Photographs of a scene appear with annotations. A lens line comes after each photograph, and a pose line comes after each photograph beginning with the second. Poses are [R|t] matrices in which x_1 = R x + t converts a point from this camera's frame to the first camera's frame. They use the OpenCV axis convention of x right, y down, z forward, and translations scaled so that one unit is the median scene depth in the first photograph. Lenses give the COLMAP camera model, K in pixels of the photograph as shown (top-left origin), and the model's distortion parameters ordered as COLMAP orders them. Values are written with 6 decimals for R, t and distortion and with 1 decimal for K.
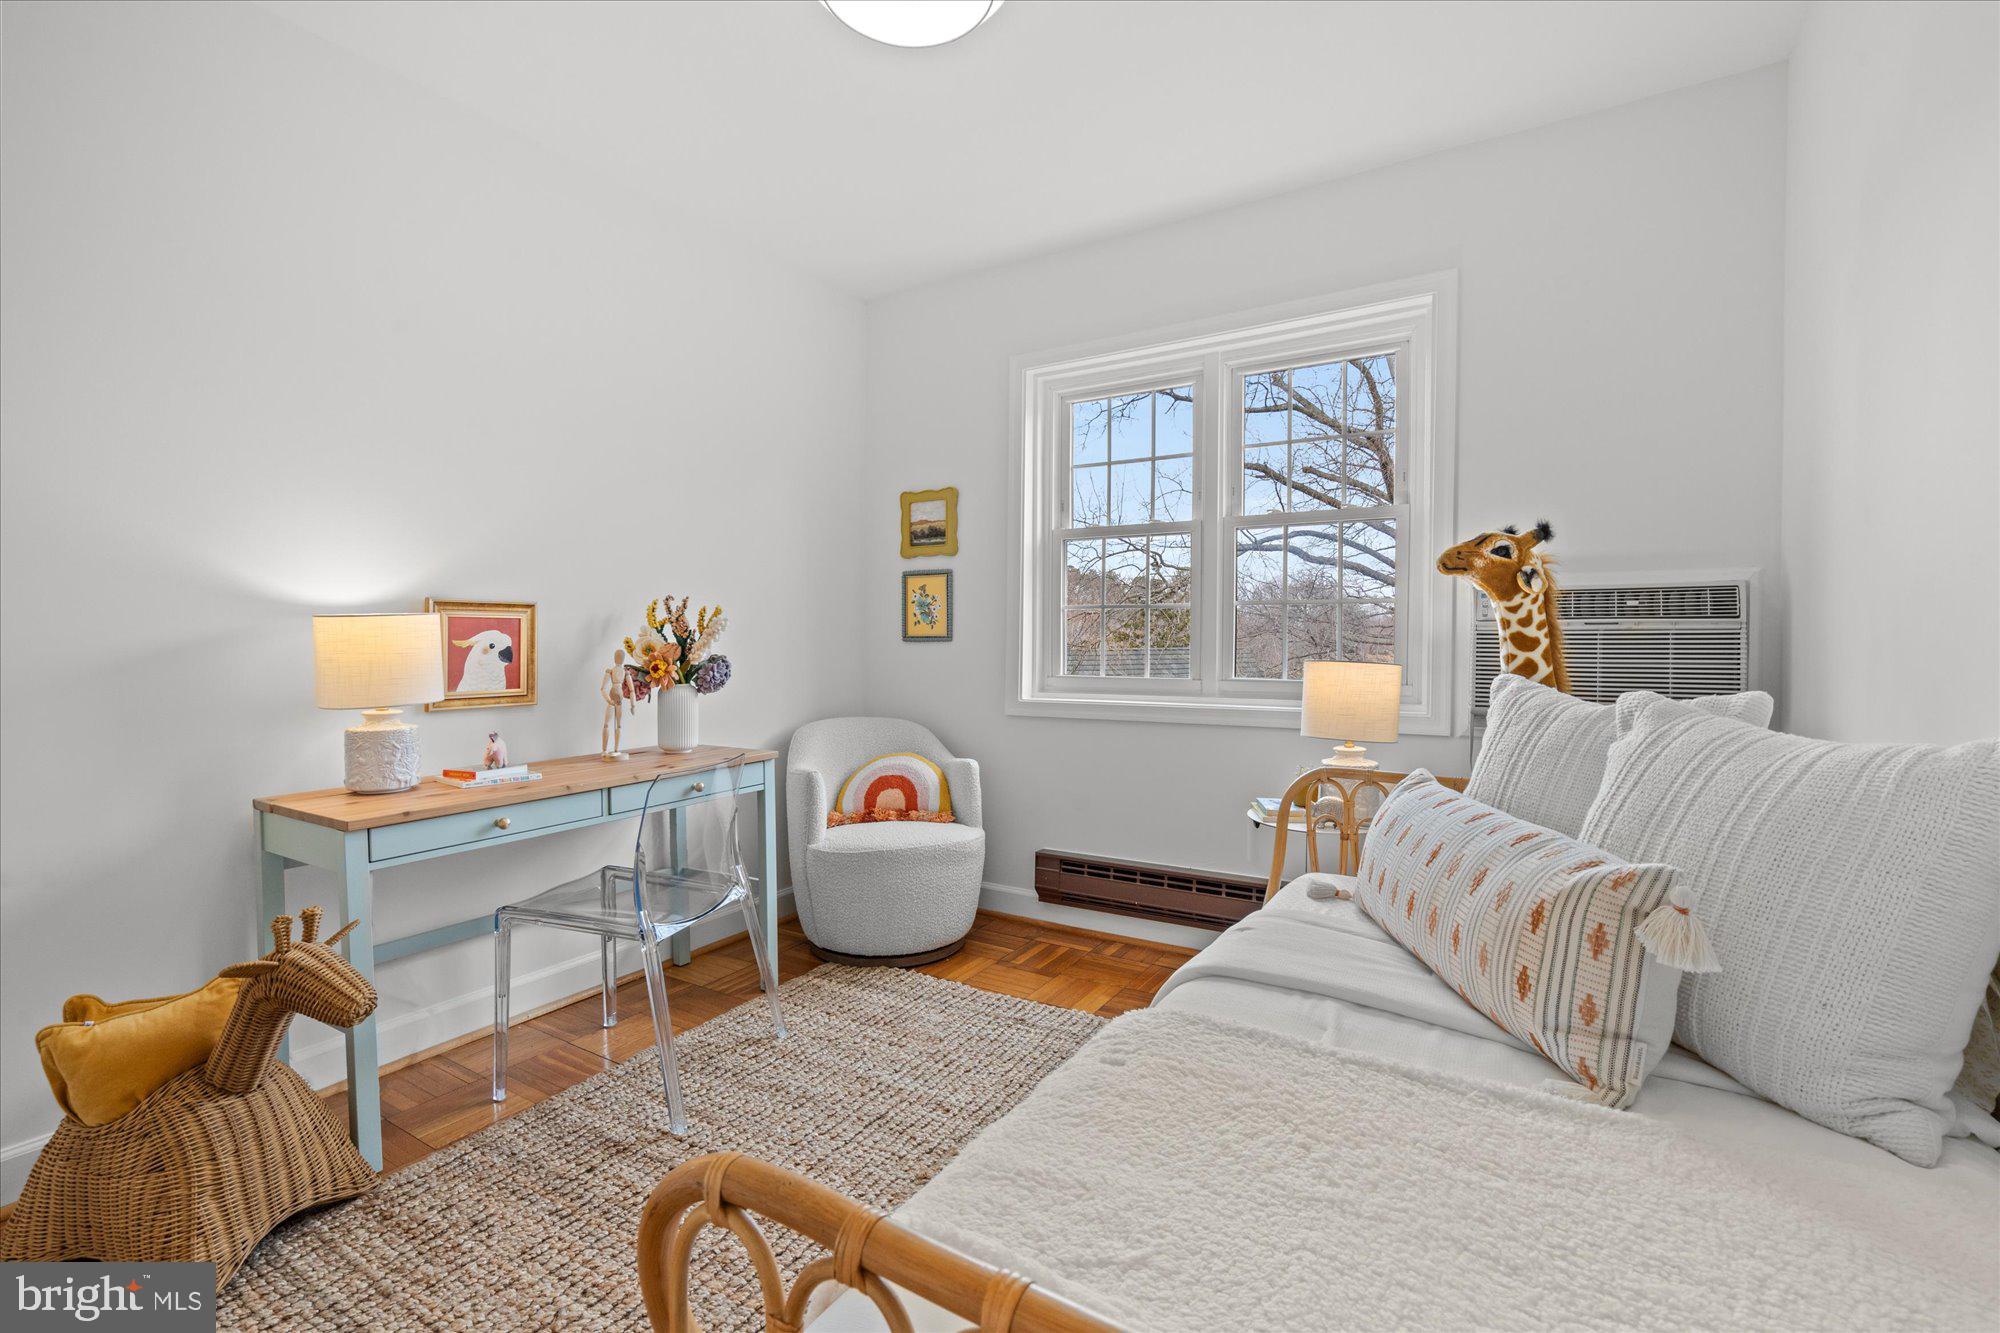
lens RADIAL K [[909.4, 0, 995.9], [0, 909.4, 639.4], [0, 0, 1]] dist [-0.001517, 0.000142]
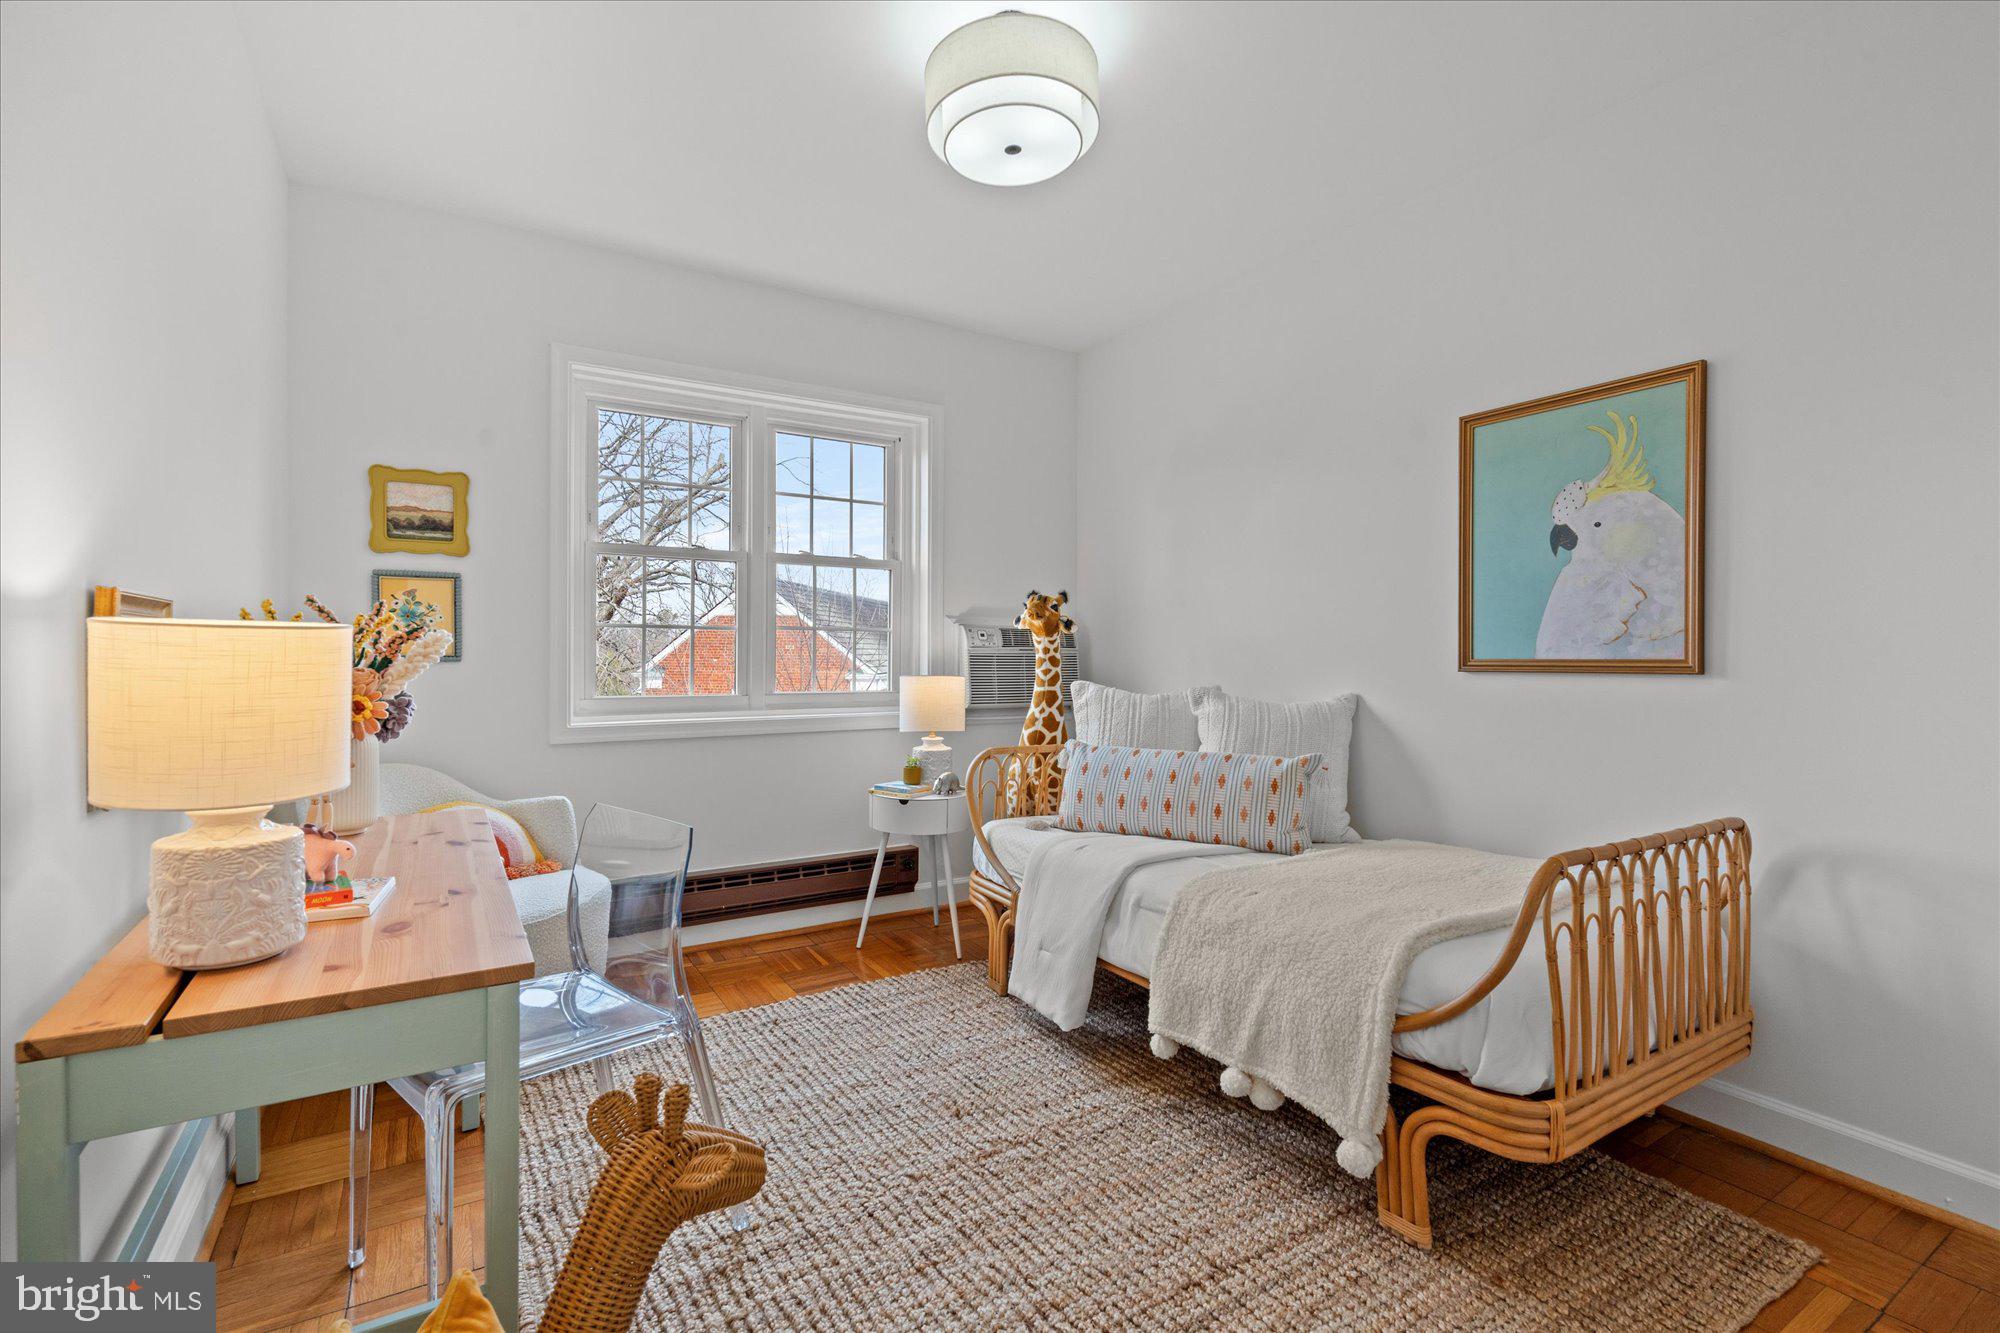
lens RADIAL K [[909.4, 0, 995.9], [0, 909.4, 639.4], [0, 0, 1]] dist [-0.001517, 0.000142]
pose [[0.430876, 0.016257, 0.902265, -0.573618], [-0.002620, 0.999856, -0.016764, -0.005813], [-0.902407, 0.004860, 0.430857, 0.218149]]
